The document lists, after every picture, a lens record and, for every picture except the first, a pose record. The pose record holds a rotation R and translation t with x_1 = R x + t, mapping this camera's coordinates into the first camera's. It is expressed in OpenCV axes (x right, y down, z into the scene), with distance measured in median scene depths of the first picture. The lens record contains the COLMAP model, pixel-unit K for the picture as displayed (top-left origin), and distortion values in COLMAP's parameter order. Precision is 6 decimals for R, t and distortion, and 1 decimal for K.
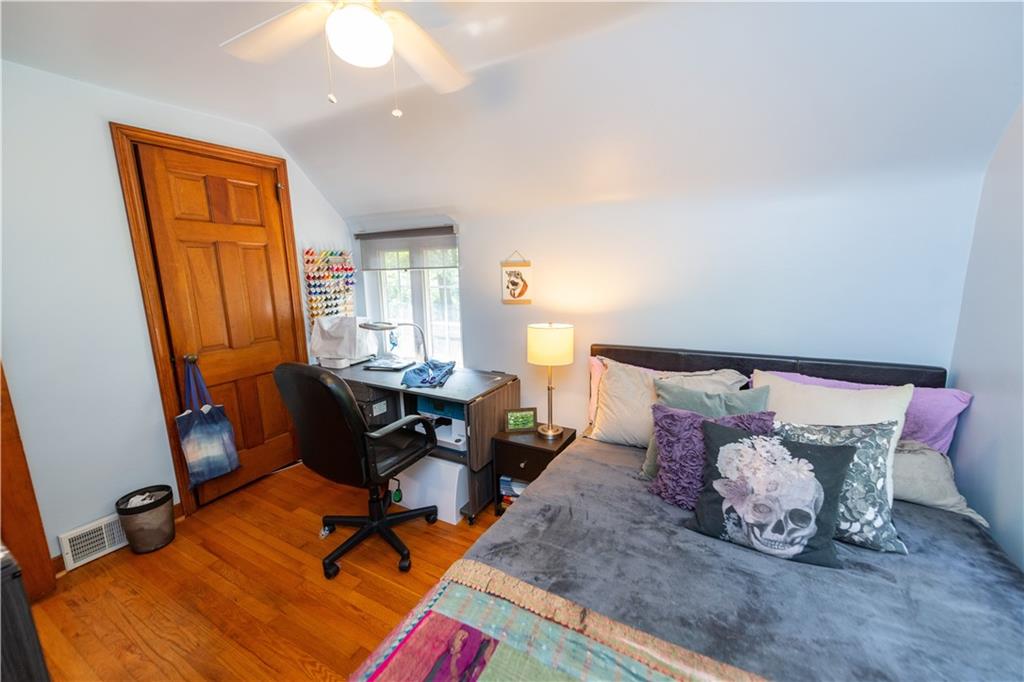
lens RADIAL K [[403.8, 0, 515.9], [0, 403.8, 340.7], [0, 0, 1]] dist [0.009528, -0.002461]
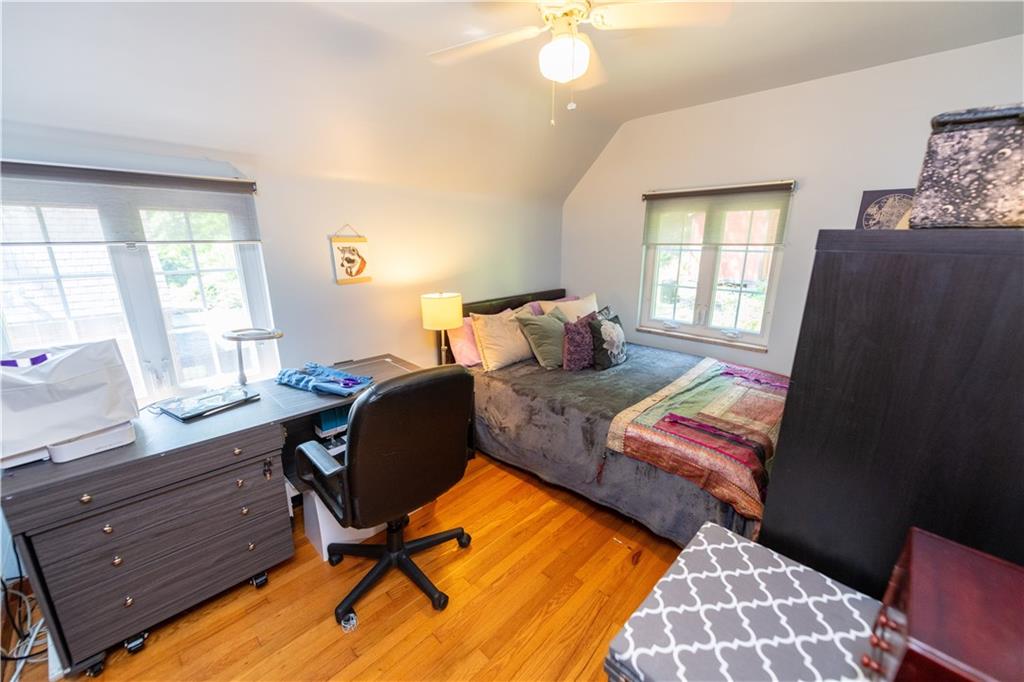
lens RADIAL K [[403.8, 0, 514.0], [0, 403.8, 345.0], [0, 0, 1]] dist [0.009528, -0.002461]
pose [[0.257026, -0.234928, 0.937415, -0.822856], [0.160525, 0.966906, 0.198305, -0.079733], [-0.952979, 0.099509, 0.286232, 0.406243]]
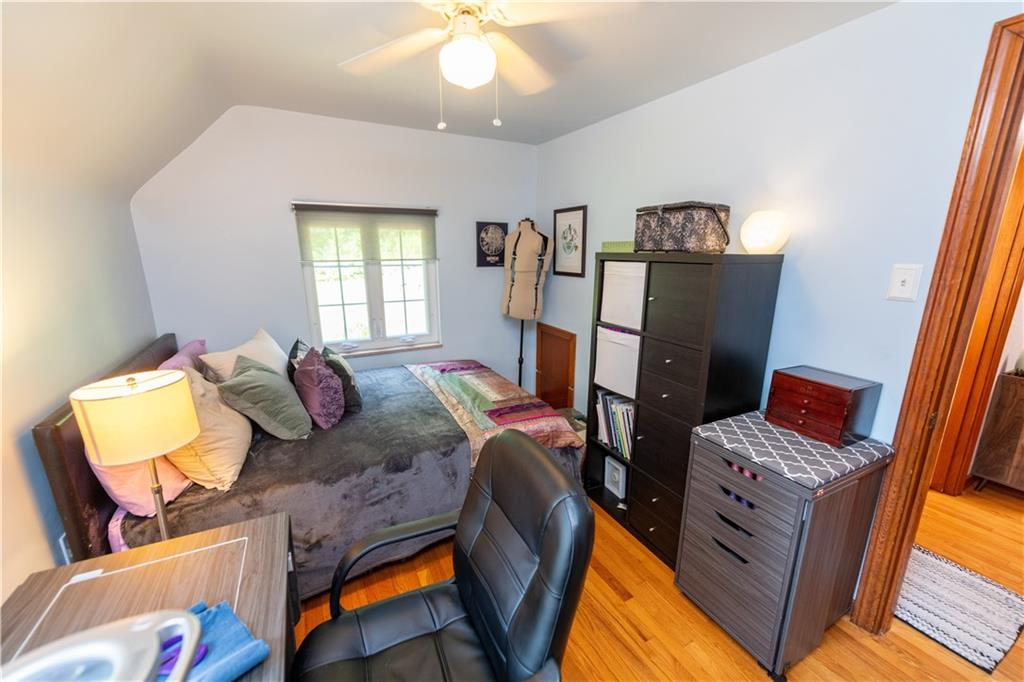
lens RADIAL K [[403.8, 0, 513.0], [0, 403.8, 342.9], [0, 0, 1]] dist [0.009528, -0.002461]
pose [[-0.843900, -0.107336, 0.525653, -0.525135], [0.105032, 0.927769, 0.358068, -0.195861], [-0.526118, 0.357384, -0.771671, 0.964595]]
